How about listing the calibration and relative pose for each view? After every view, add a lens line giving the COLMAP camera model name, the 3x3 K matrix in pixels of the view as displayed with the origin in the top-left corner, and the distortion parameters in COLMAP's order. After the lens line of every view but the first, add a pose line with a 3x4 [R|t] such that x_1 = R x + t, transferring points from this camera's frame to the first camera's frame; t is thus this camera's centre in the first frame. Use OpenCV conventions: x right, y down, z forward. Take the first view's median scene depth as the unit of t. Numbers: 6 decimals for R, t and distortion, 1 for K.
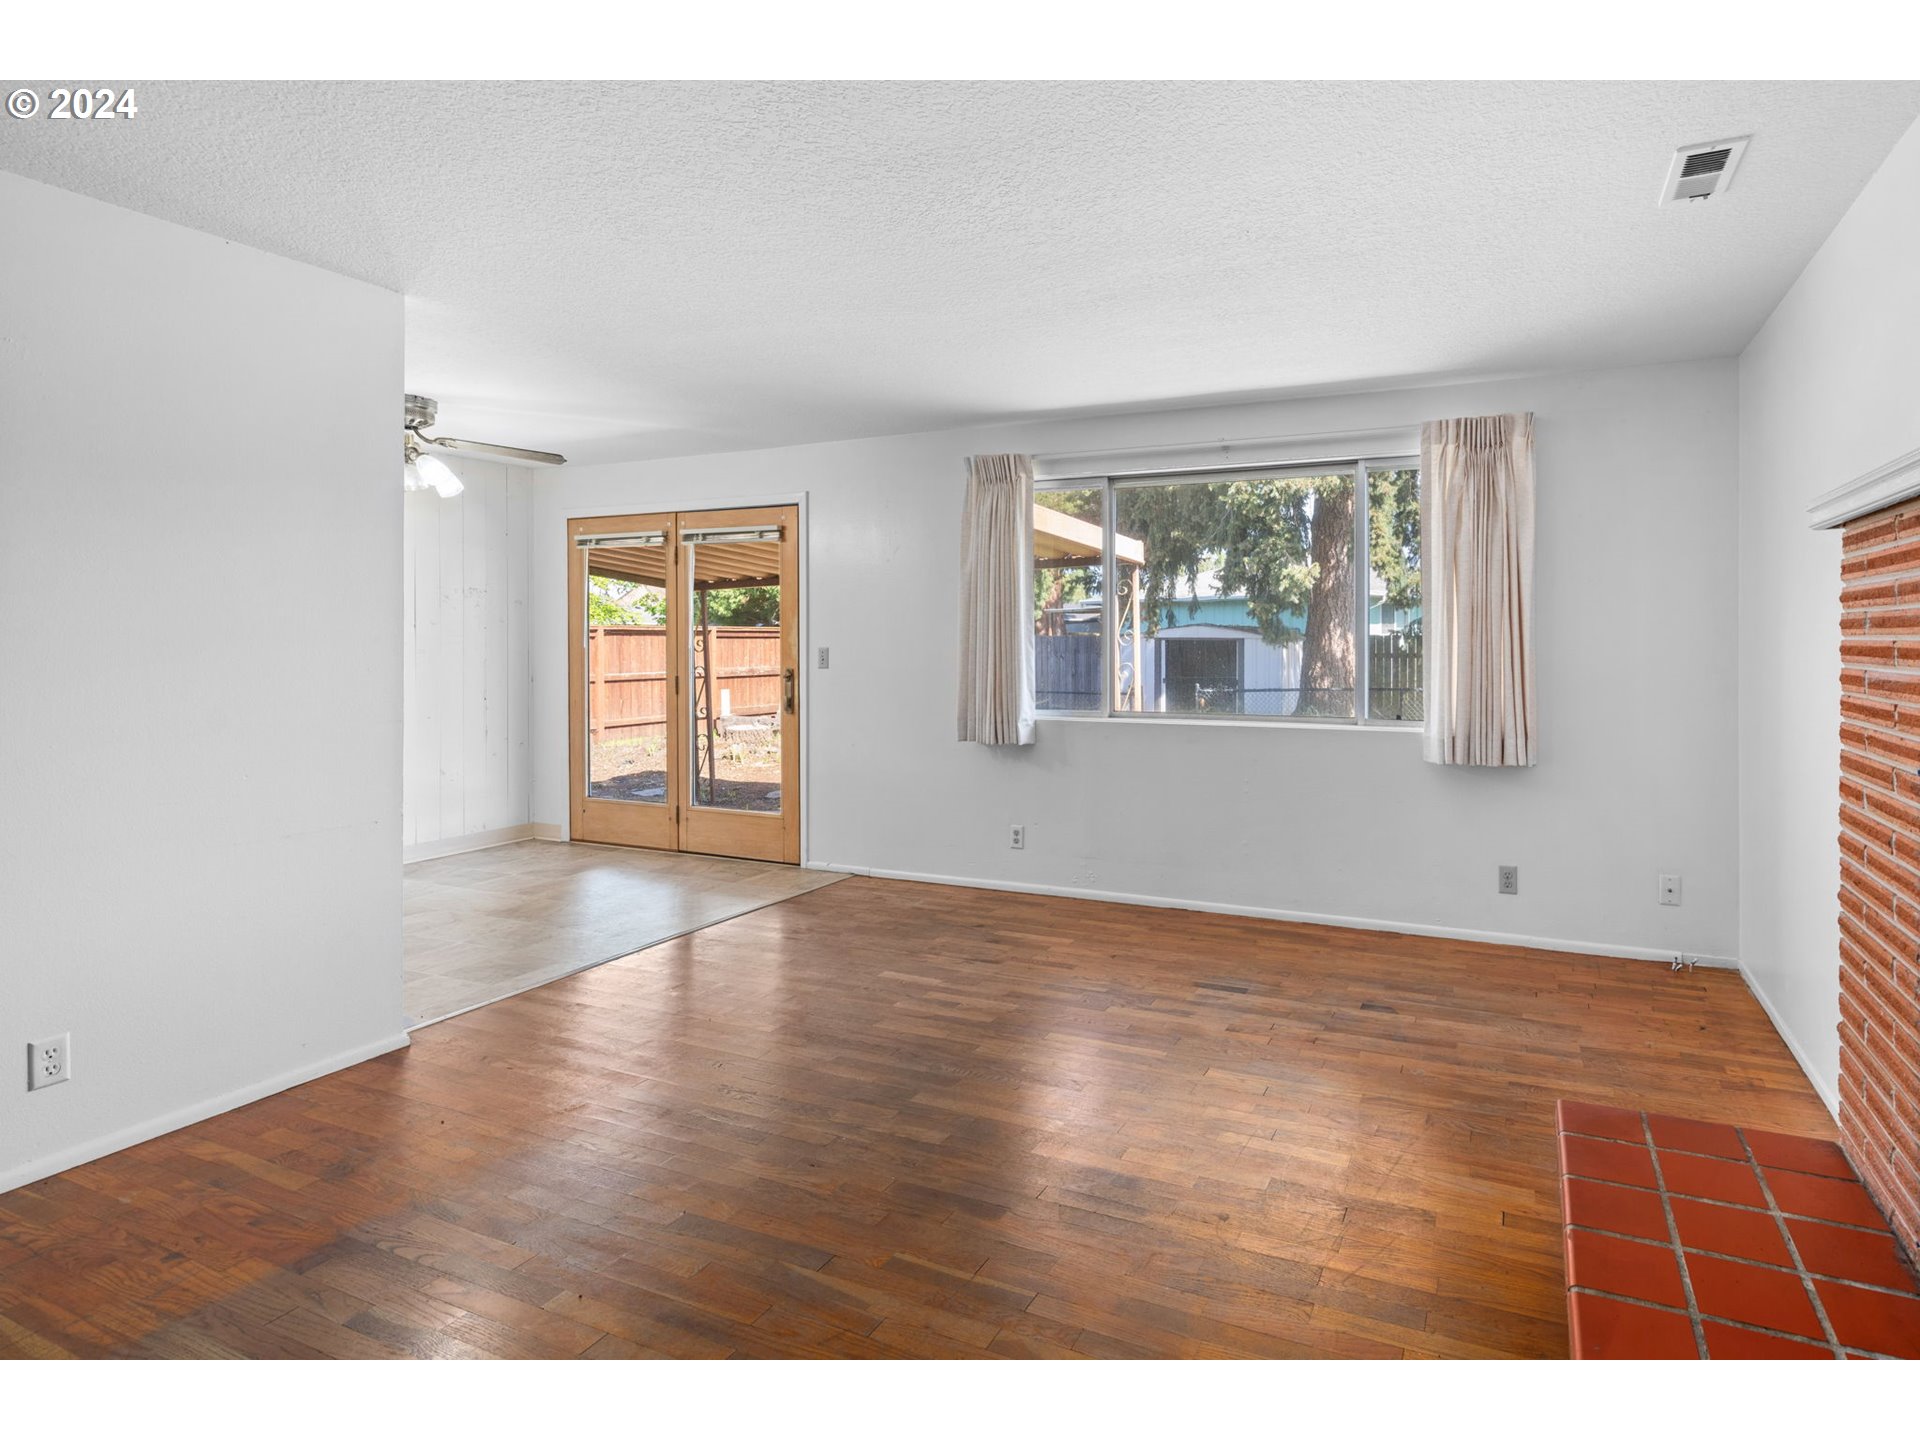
lens RADIAL K [[994.4, 0, 1130.1], [0, 994.4, 673.4], [0, 0, 1]] dist [-0.001775, 0.000414]
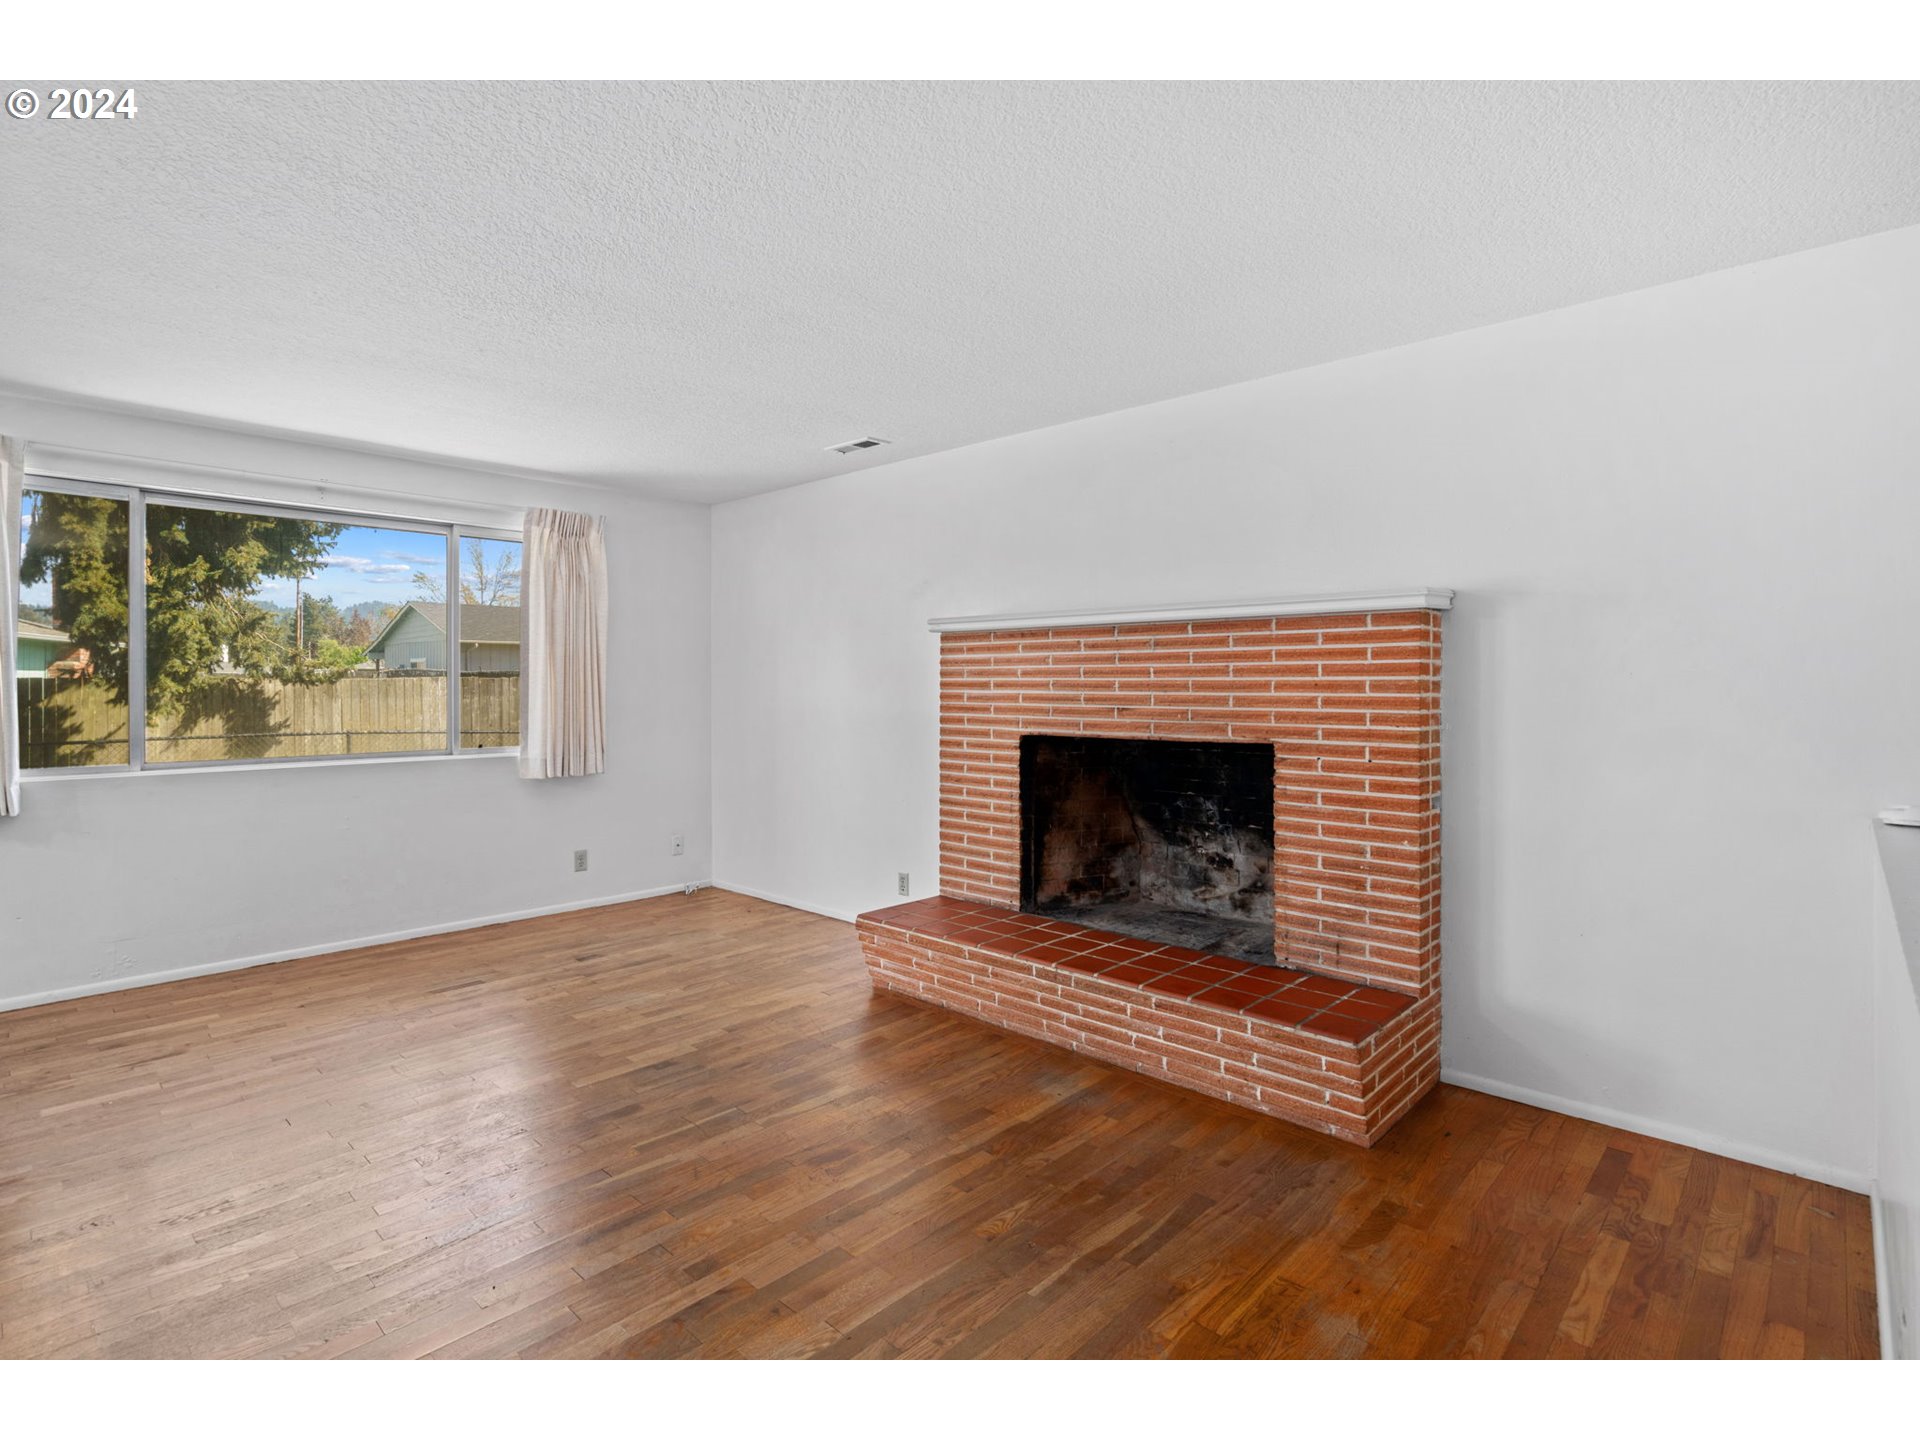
lens RADIAL K [[936.3, 0, 960.9], [0, 936.3, 686.8], [0, 0, 1]] dist [0.000007, 0.000645]
pose [[0.359752, -0.001396, 0.933047, -0.863532], [0.029529, 0.999515, -0.009890, 0.004021], [-0.932580, 0.031110, 0.359619, 0.096442]]
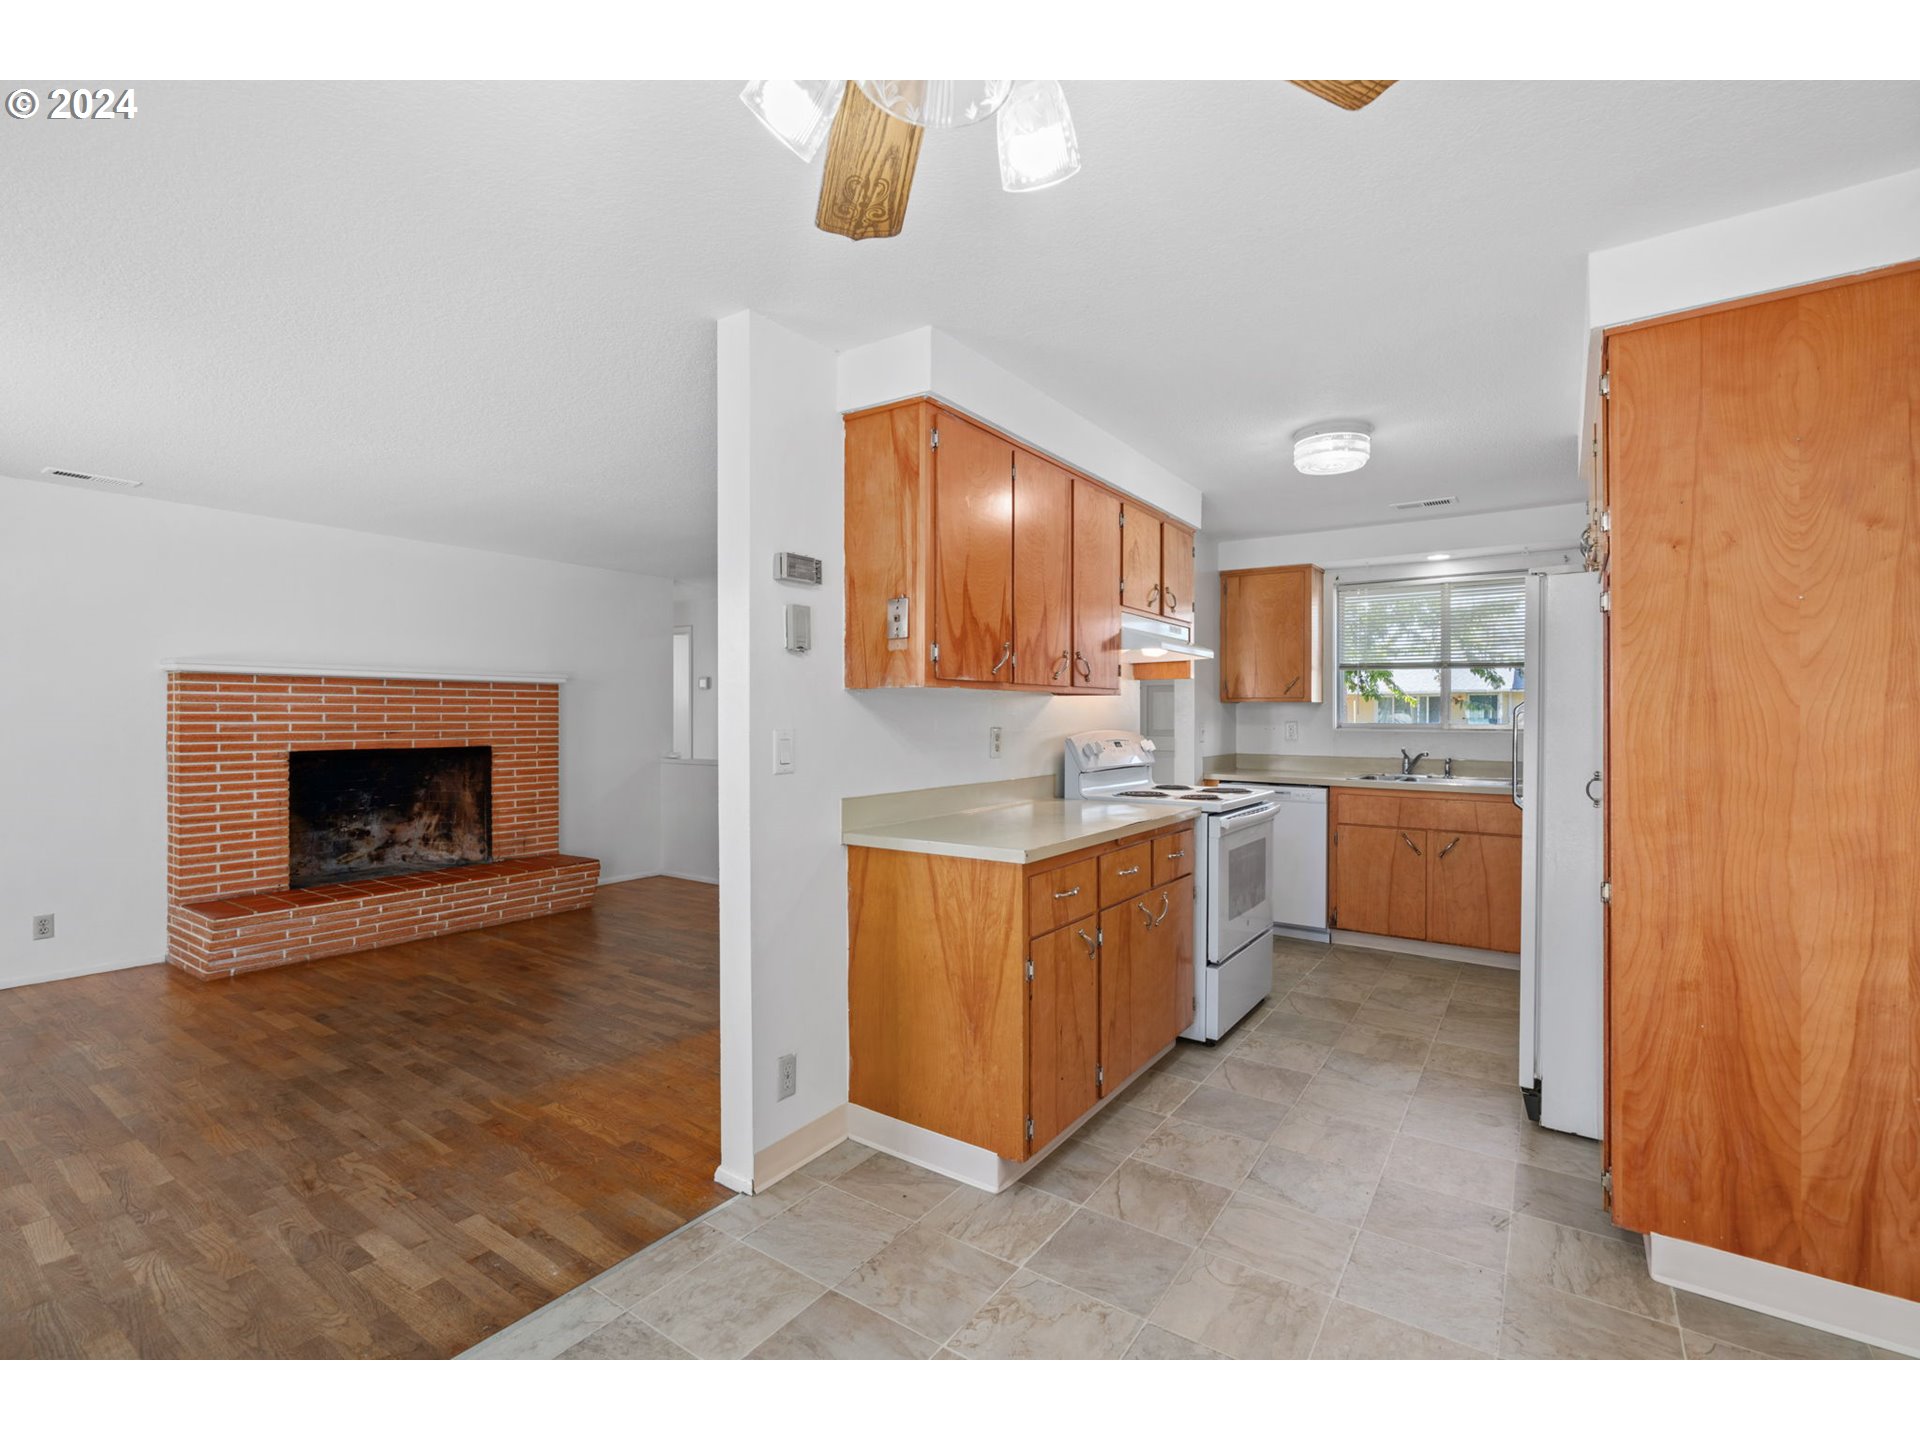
lens RADIAL K [[871.7, 0, 942.1], [0, 871.7, 715.8], [0, 0, 1]] dist [-0.000250, 0.000034]
pose [[-0.969637, -0.000657, 0.244548, -1.171780], [0.007457, 0.999452, 0.032249, -0.055996], [-0.244435, 0.033093, -0.969101, 1.778628]]
